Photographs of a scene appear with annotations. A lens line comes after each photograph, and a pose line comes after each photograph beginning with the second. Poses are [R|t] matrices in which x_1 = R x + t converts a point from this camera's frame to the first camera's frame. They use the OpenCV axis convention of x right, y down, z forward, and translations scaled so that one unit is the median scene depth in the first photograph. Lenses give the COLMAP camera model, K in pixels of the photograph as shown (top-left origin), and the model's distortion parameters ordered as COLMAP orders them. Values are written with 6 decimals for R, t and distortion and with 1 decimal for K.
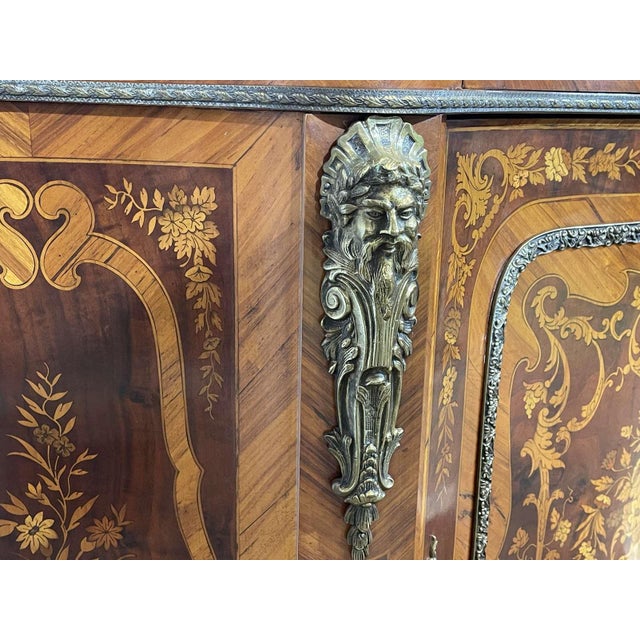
lens RADIAL K [[788.4, 0, 313.7], [0, 788.4, 314.0], [0, 0, 1]] dist [0.038878, 0.000000]
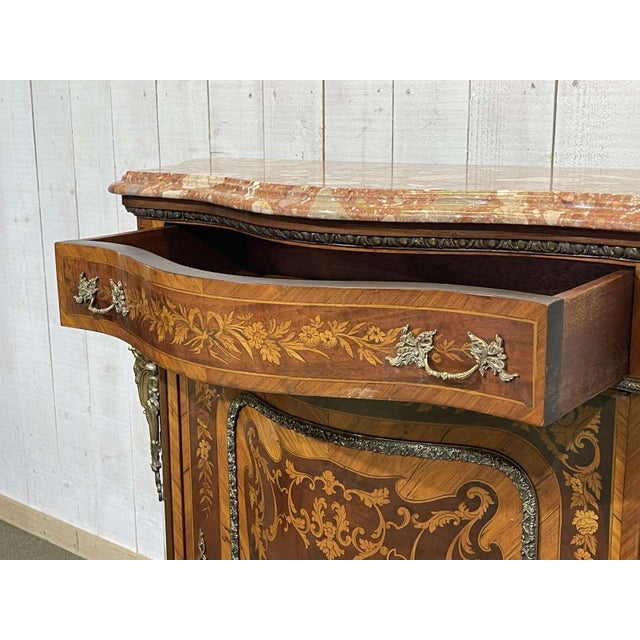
lens RADIAL K [[933.4, 0, 310.4], [0, 933.4, 319.6], [0, 0, 1]] dist [0.072182, 0.000000]
pose [[0.015432, 0.197085, -0.980265, 2.269050], [-0.260032, 0.947439, 0.186392, -0.673176], [0.965477, 0.252024, 0.065869, 1.006507]]
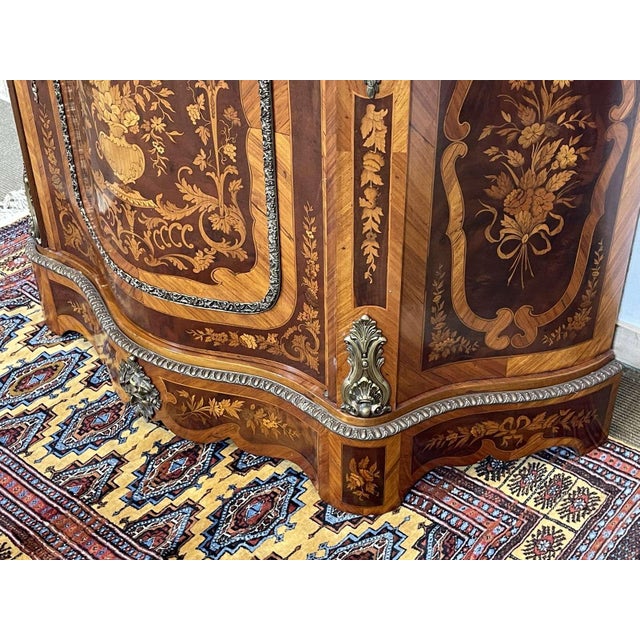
lens RADIAL K [[933.4, 0, 314.3], [0, 933.4, 334.1], [0, 0, 1]] dist [0.072182, 0.000000]
pose [[-0.016415, 0.564169, -0.825496, 2.540910], [-0.254179, 0.796130, 0.549154, -0.532051], [0.967018, 0.218838, 0.130332, 1.615064]]
